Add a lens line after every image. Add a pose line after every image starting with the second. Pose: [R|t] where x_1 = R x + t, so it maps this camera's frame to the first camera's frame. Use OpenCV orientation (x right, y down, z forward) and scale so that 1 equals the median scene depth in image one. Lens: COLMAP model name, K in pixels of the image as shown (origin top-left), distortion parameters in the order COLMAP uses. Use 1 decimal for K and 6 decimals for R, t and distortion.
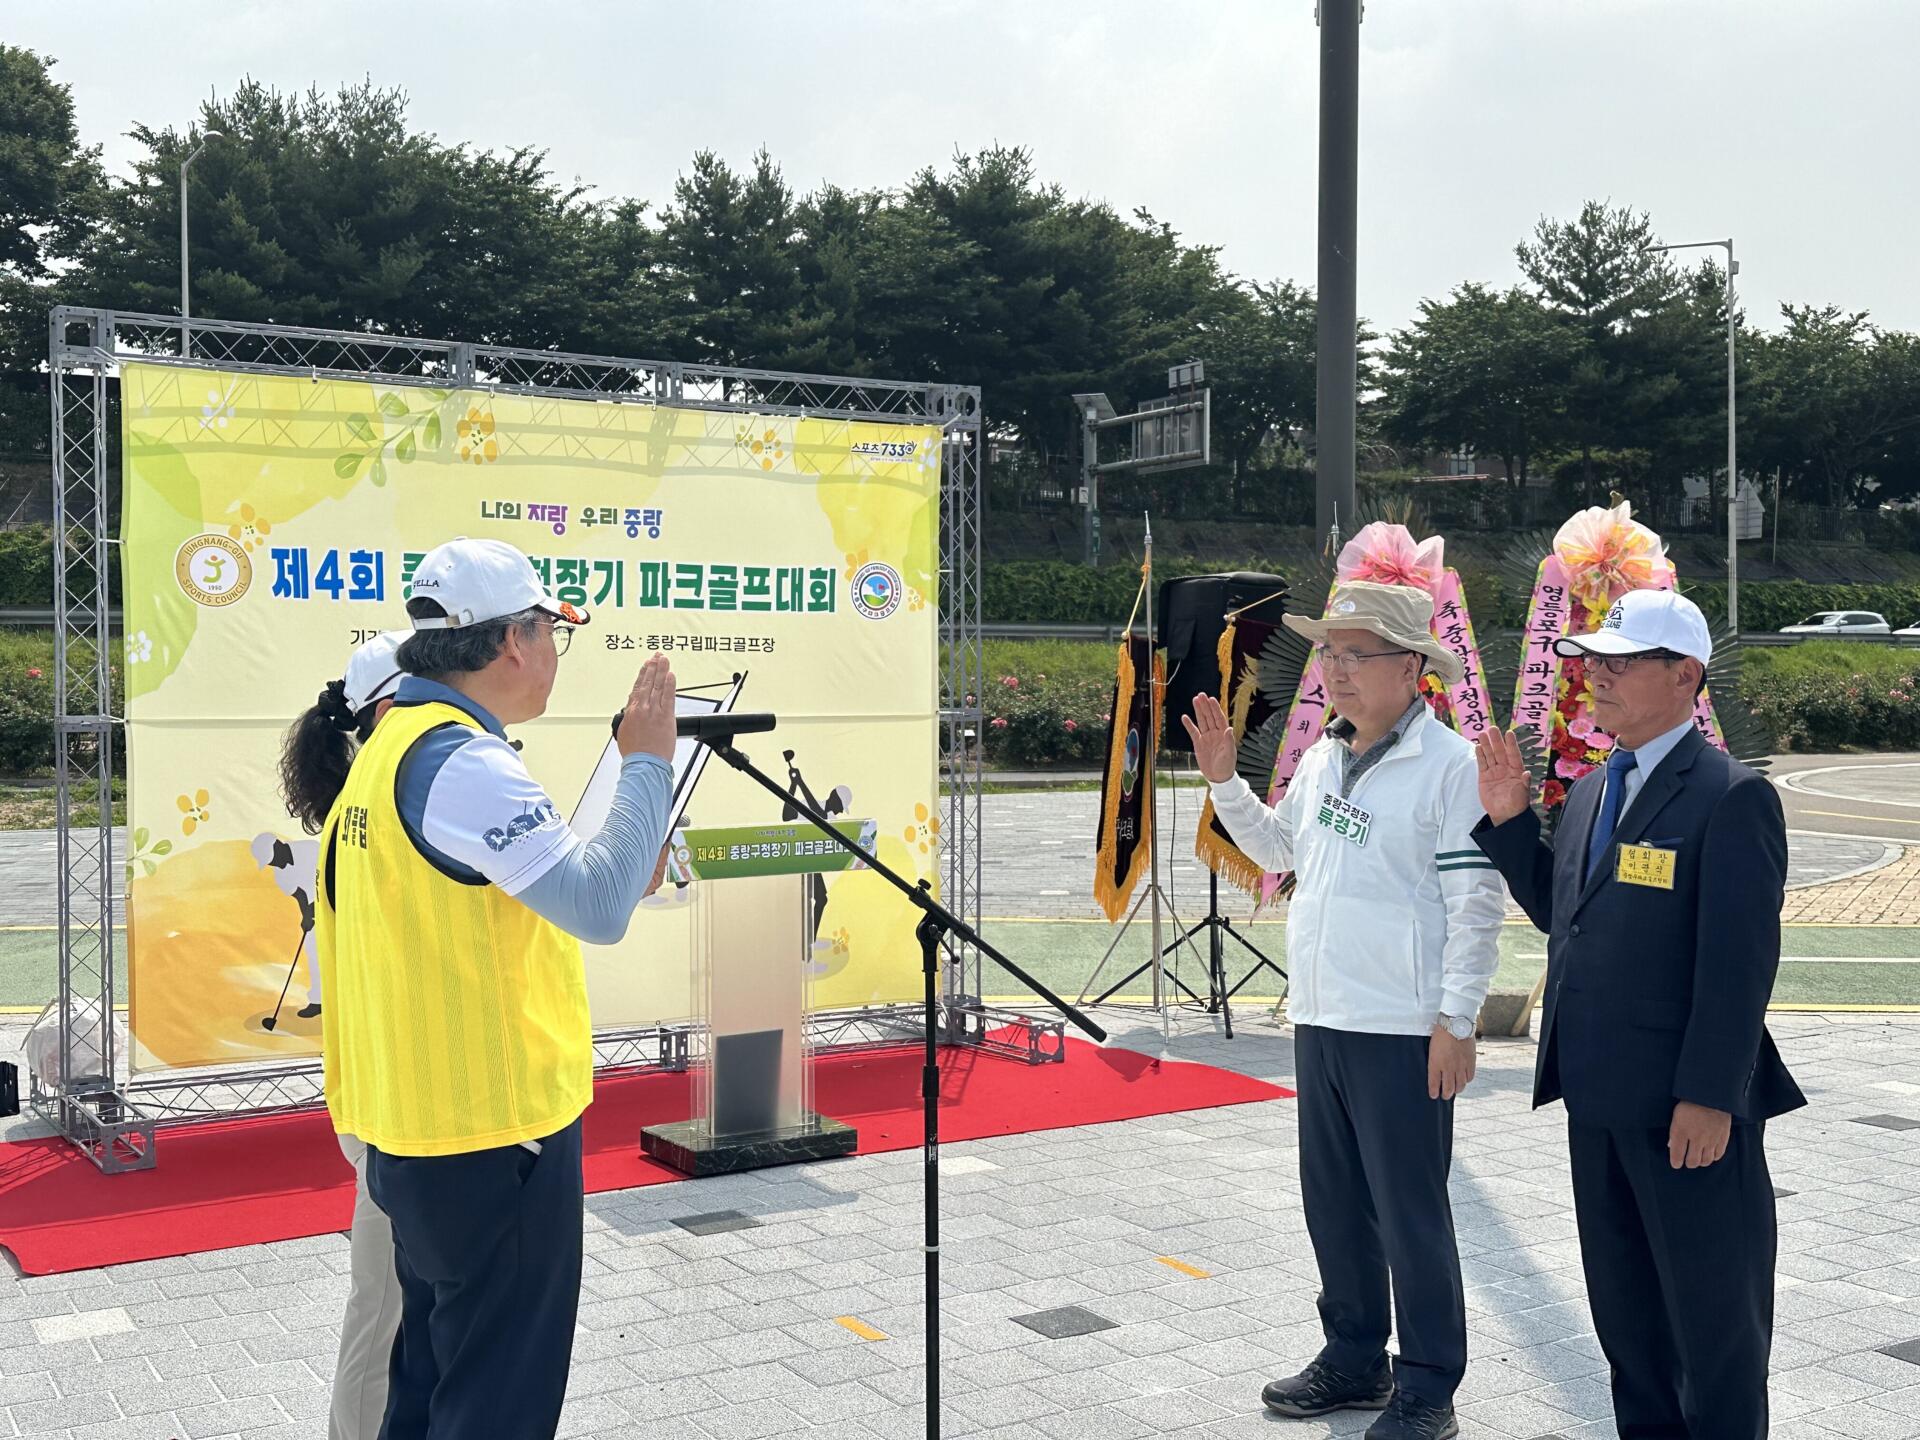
lens RADIAL K [[2161.6, 0, 969.5], [0, 2161.6, 711.2], [0, 0, 1]] dist [0.097098, 0.000000]
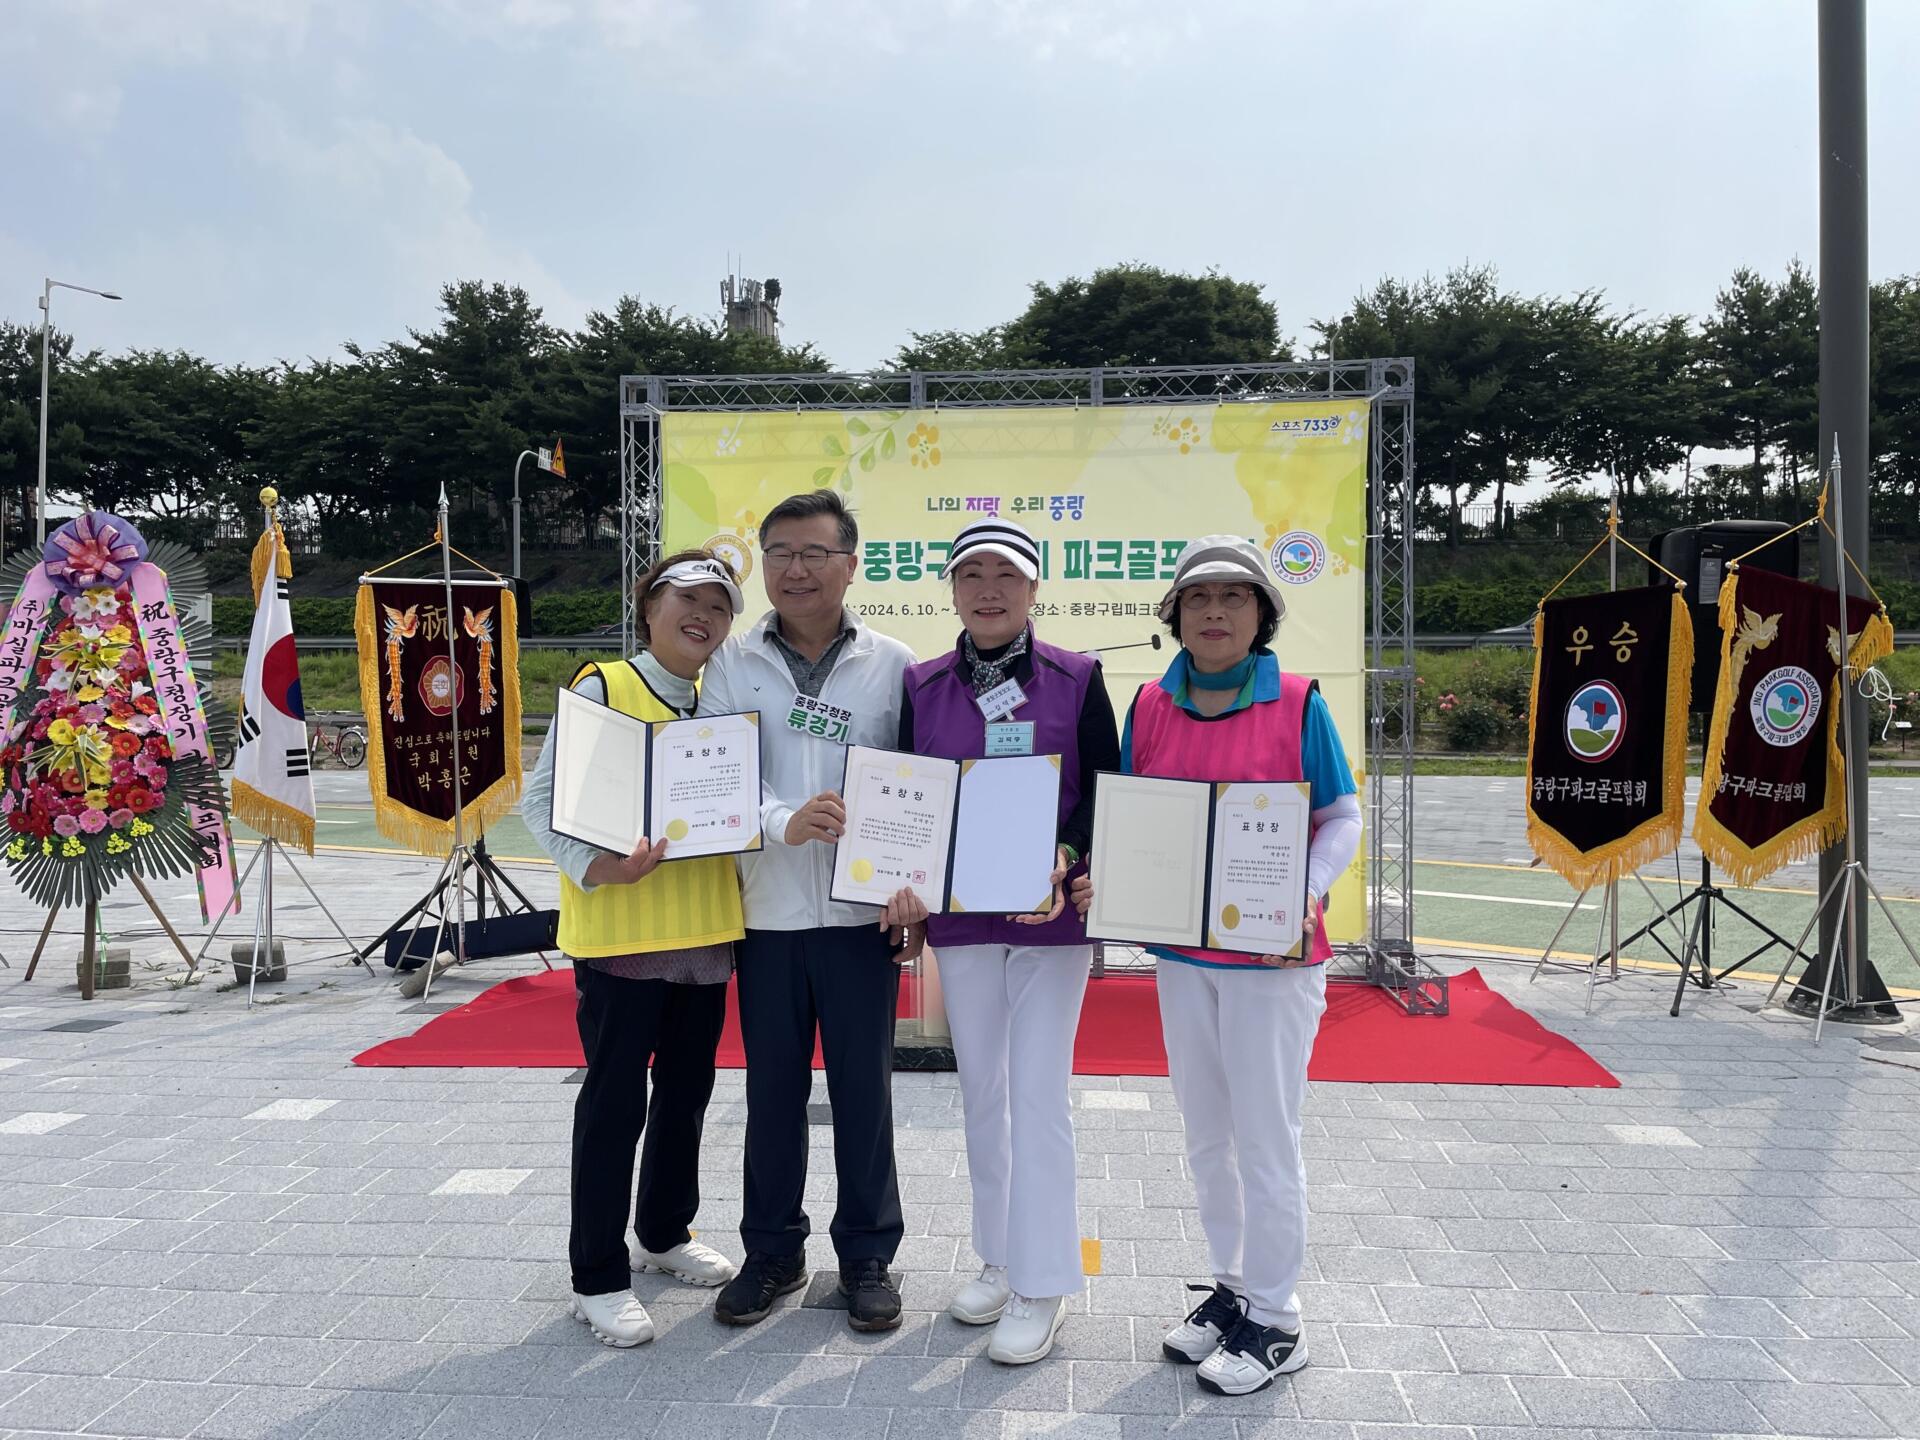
lens RADIAL K [[1450.5, 0, 906.6], [0, 1450.5, 718.8], [0, 0, 1]] dist [0.008508, -0.008512]
pose [[0.784934, 0.013861, -0.619424, 0.263431], [-0.009499, 0.999901, 0.010337, 0.019776], [0.619506, -0.002230, 0.784989, 0.322452]]
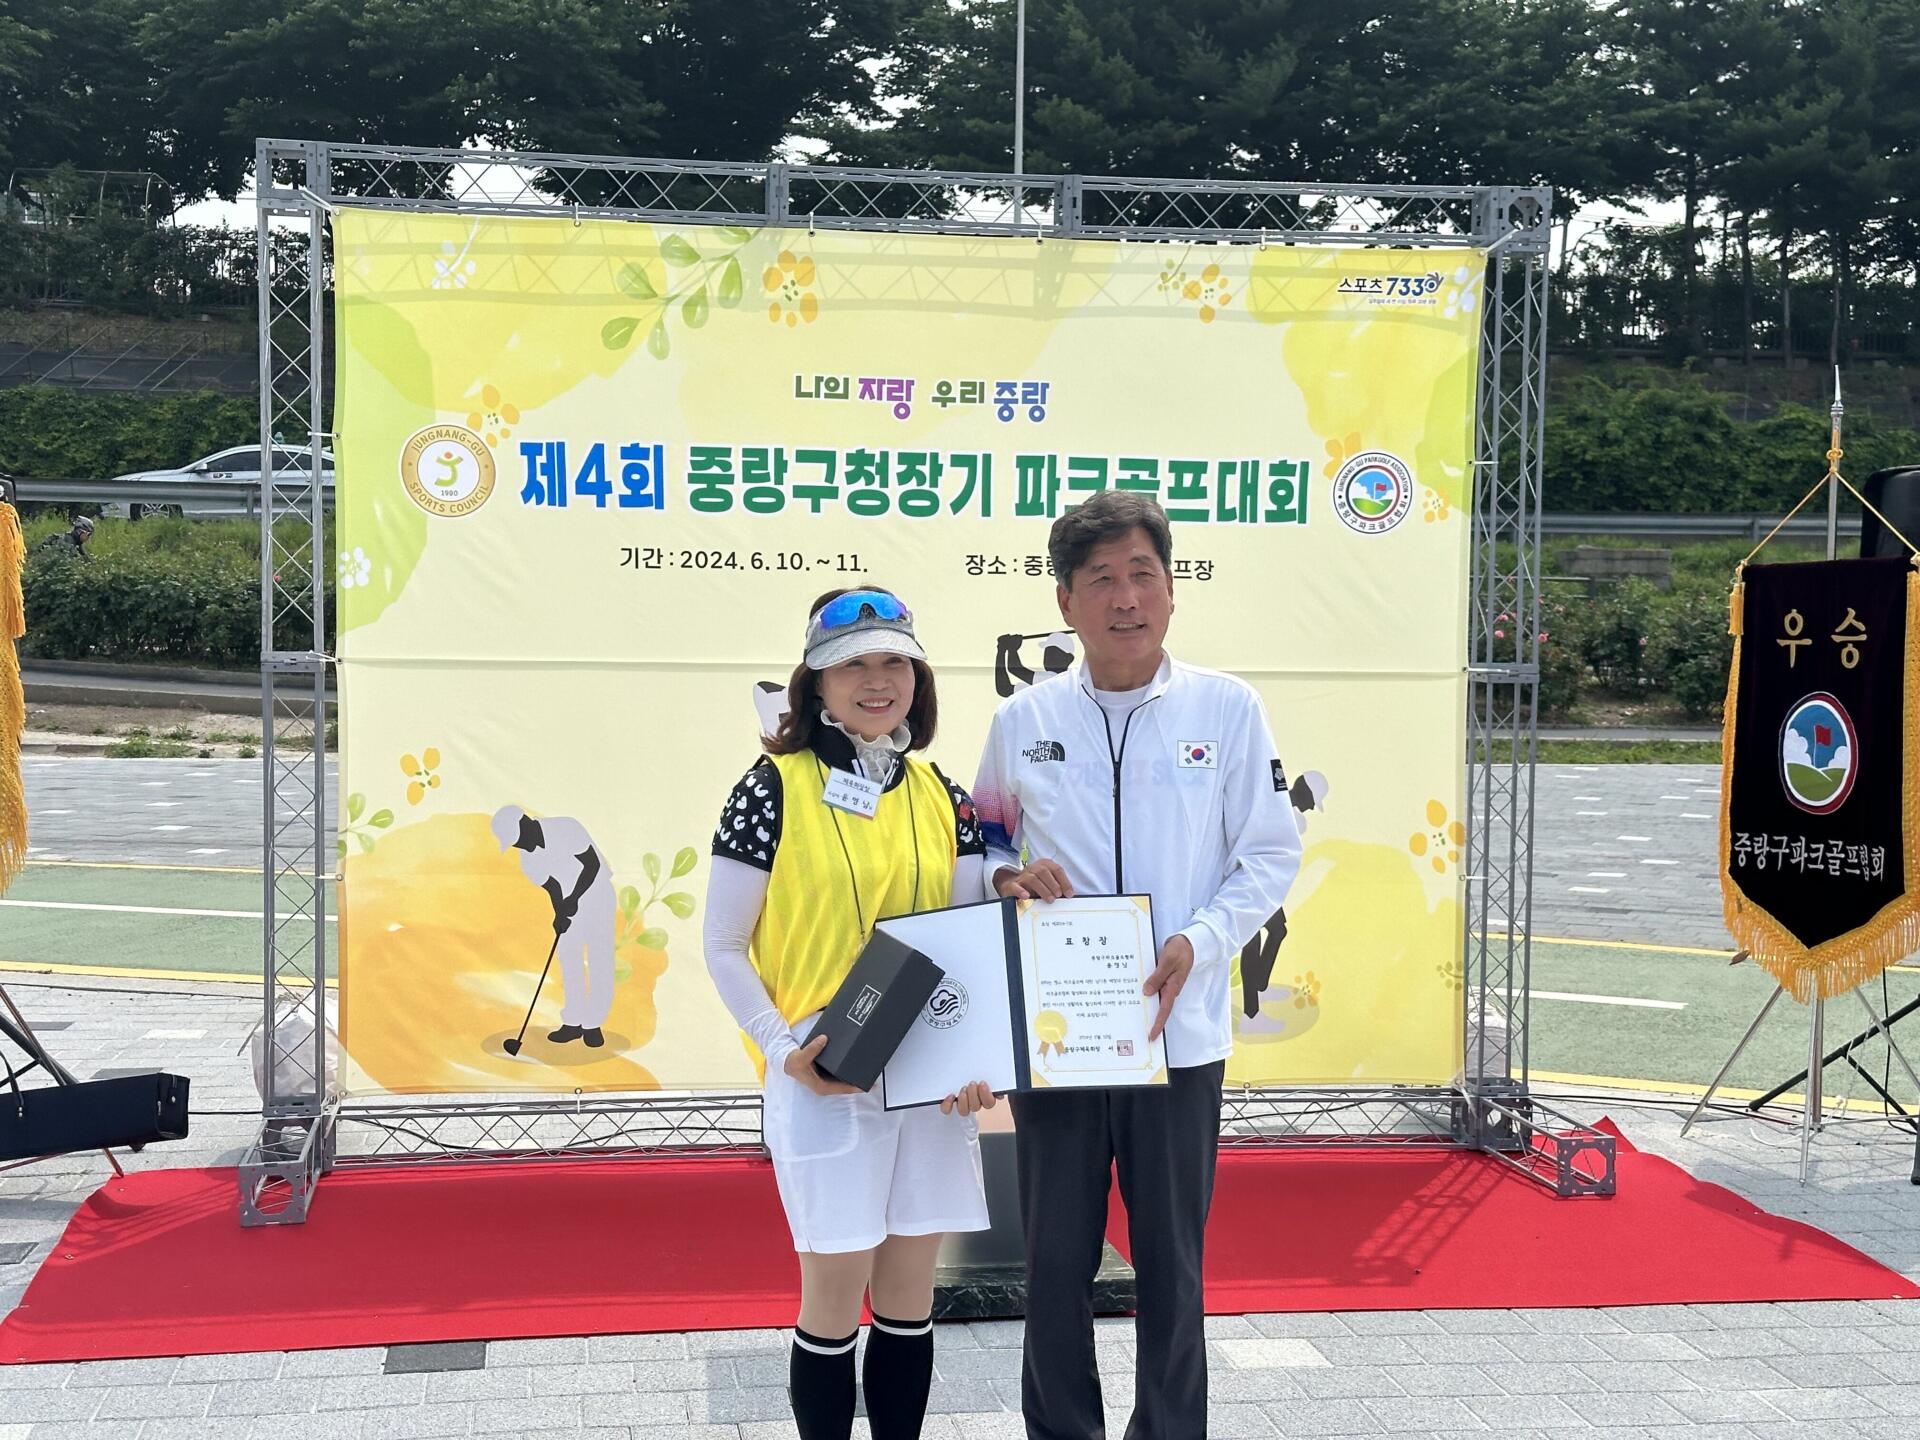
lens RADIAL K [[2628.1, 0, 949.5], [0, 2628.1, 732.2], [0, 0, 1]] dist [0.106222, 0.000000]
pose [[0.916647, 0.033320, -0.398307, 0.178886], [-0.019036, 0.999028, 0.039764, -0.010186], [0.399245, -0.028868, 0.916390, 0.173639]]
